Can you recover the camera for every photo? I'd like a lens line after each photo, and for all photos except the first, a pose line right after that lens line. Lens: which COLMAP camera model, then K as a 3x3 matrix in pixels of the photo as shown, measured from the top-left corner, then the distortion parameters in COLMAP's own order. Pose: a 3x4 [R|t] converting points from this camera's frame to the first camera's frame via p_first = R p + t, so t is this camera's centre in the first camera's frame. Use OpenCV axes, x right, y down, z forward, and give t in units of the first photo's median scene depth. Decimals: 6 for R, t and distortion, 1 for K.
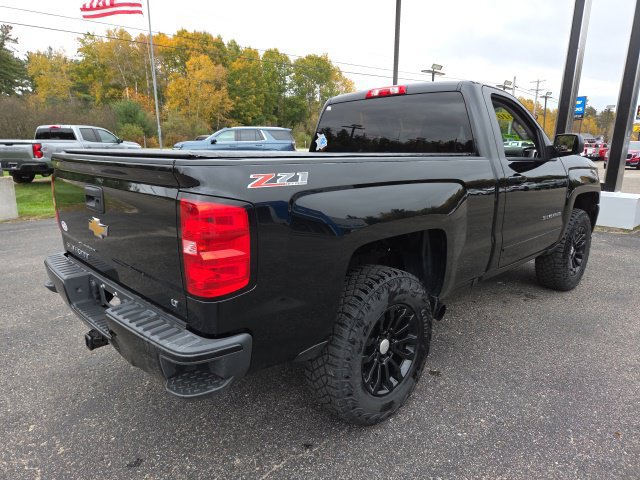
lens RADIAL K [[428.4, 0, 316.3], [0, 428.4, 241.5], [0, 0, 1]] dist [0.065366, -0.050408]
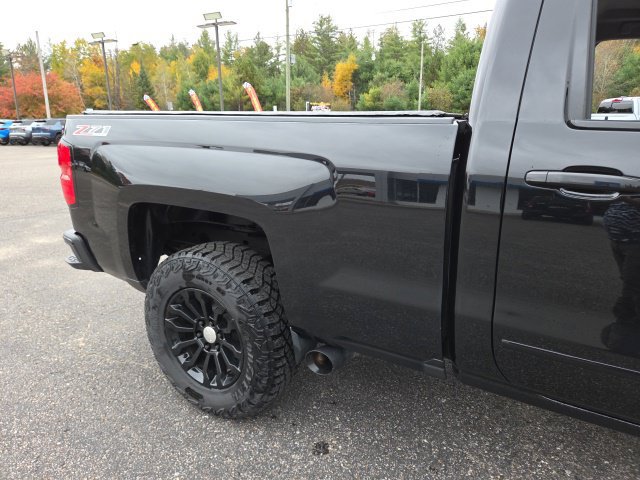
lens RADIAL K [[428.4, 0, 322.5], [0, 428.4, 238.8], [0, 0, 1]] dist [0.065366, -0.050408]
pose [[0.273571, 0.245220, -0.930068, 0.134636], [-0.206064, 0.959447, 0.192354, -0.021809], [0.939519, 0.139031, 0.313008, 0.123740]]
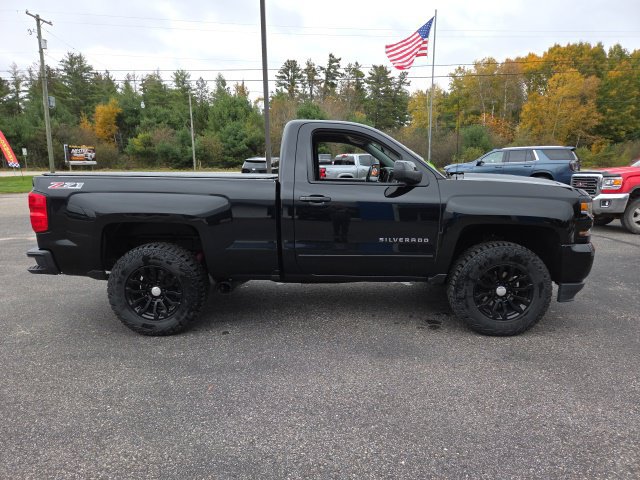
lens RADIAL K [[428.4, 0, 316.2], [0, 428.4, 239.5], [0, 0, 1]] dist [0.065366, -0.050408]
pose [[0.695988, 0.113478, -0.709030, 0.234802], [-0.150420, 0.988566, 0.010564, -0.008341], [0.702122, 0.099300, 0.705099, 0.033272]]
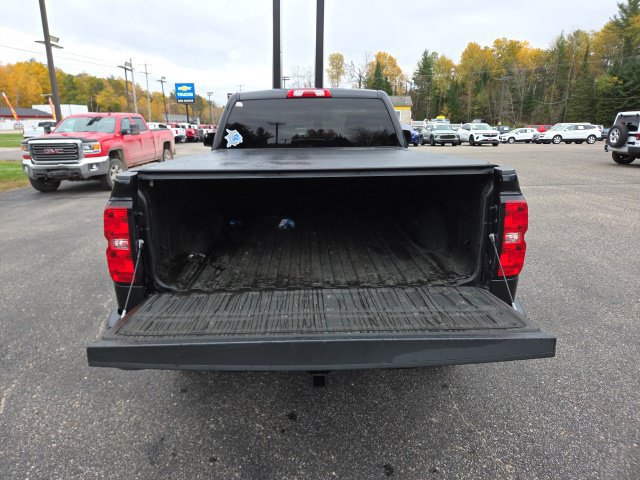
lens RADIAL K [[428.4, 0, 312.4], [0, 428.4, 233.0], [0, 0, 1]] dist [0.065366, -0.050408]
pose [[0.680640, -0.187338, 0.708261, -0.139358], [0.170160, 0.980740, 0.095886, -0.019550], [-0.712583, 0.055253, 0.699408, 0.046604]]
